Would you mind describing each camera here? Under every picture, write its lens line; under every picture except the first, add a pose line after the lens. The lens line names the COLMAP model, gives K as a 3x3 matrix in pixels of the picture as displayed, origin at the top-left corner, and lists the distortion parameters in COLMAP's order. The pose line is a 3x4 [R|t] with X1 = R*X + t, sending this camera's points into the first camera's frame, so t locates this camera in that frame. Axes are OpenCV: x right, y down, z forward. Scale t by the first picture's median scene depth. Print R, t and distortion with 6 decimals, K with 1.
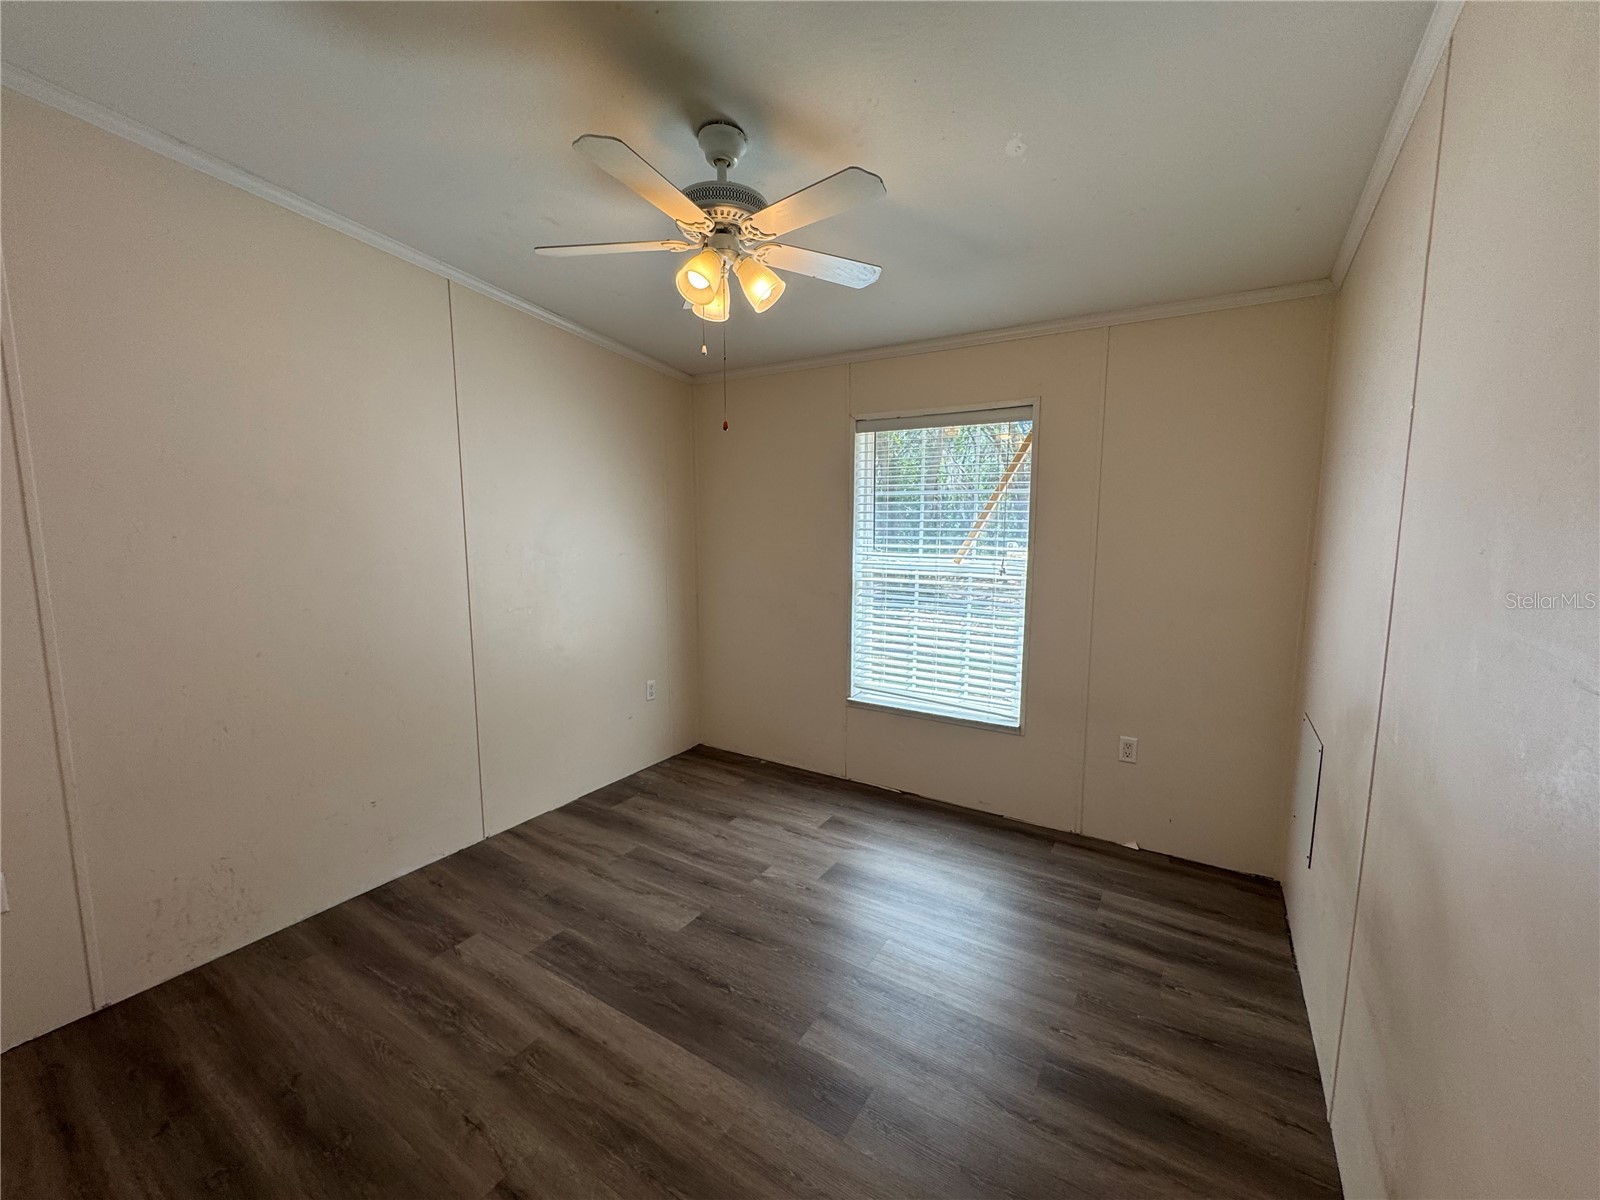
lens RADIAL K [[640.0, 0, 800.9], [0, 640.0, 596.1], [0, 0, 1]] dist [-0.001817, -0.000061]
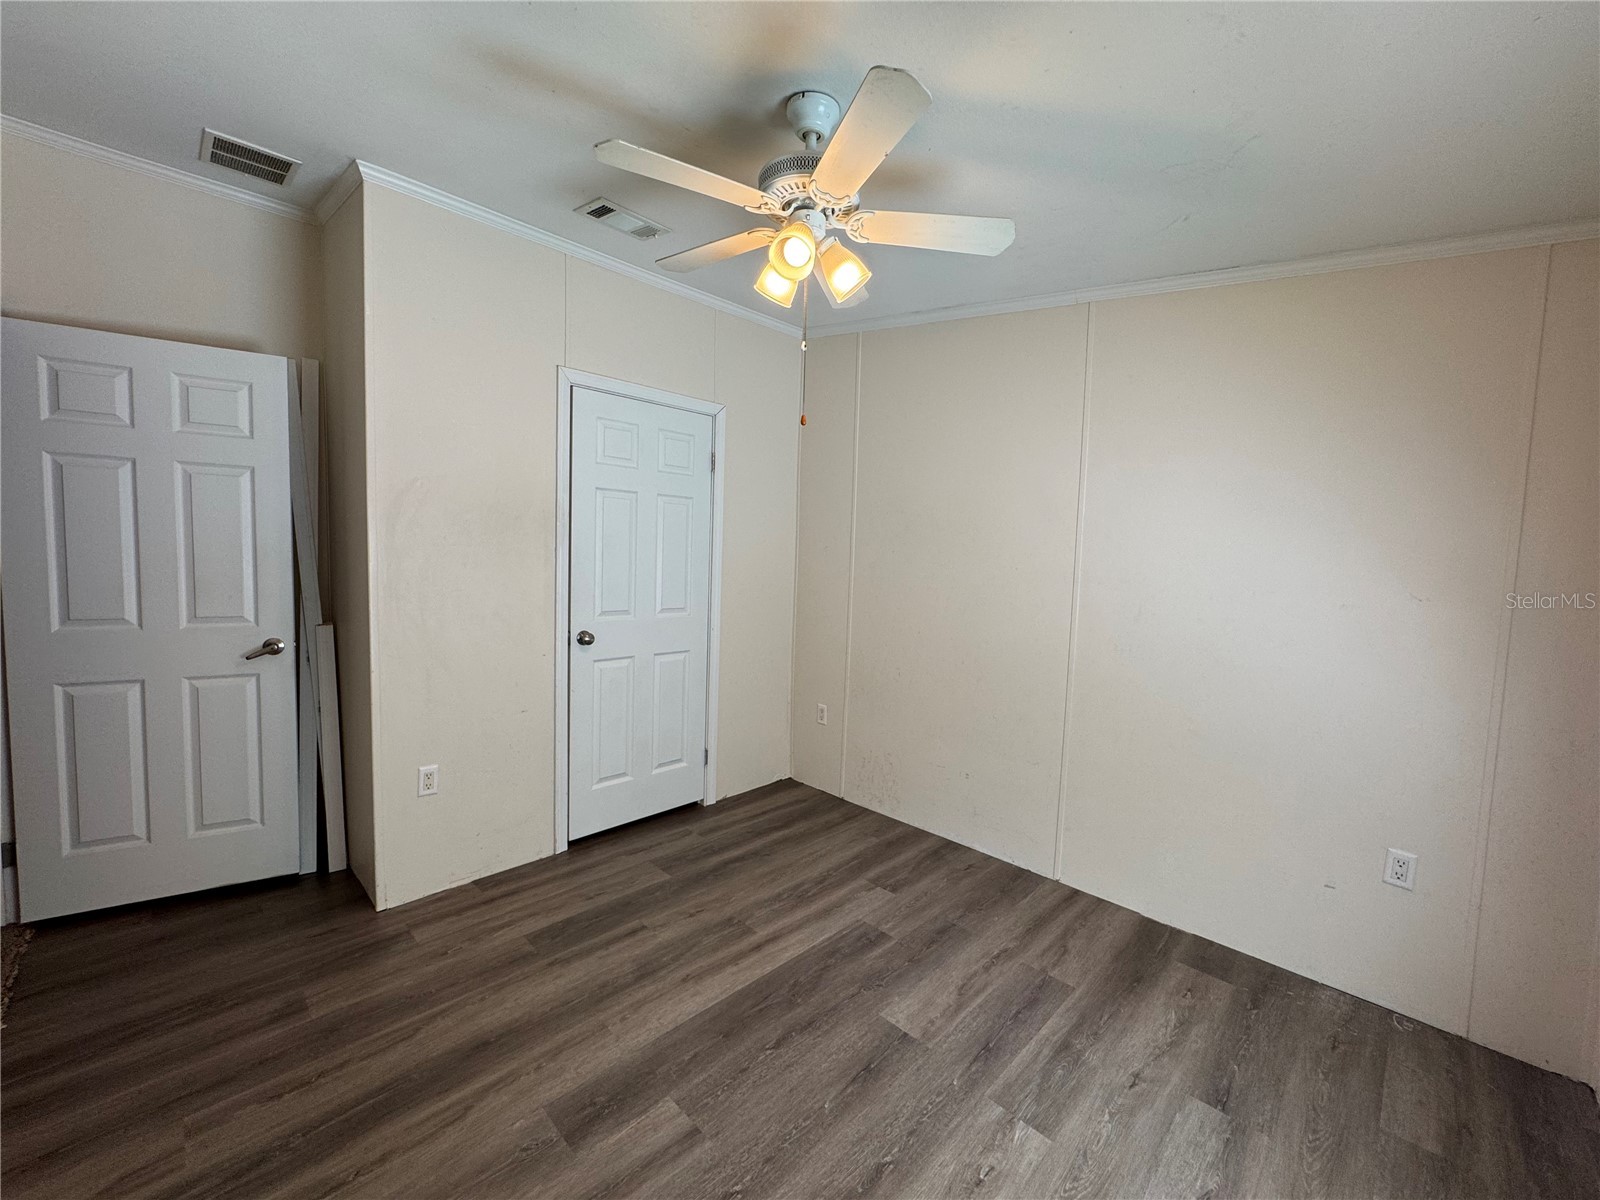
lens RADIAL K [[640.0, 0, 800.9], [0, 640.0, 596.1], [0, 0, 1]] dist [-0.001817, -0.000061]
pose [[-0.219004, 0.056013, -0.974115, 0.627263], [-0.148150, 0.984867, 0.089939, -0.080741], [0.964411, 0.164013, -0.207392, 0.994079]]
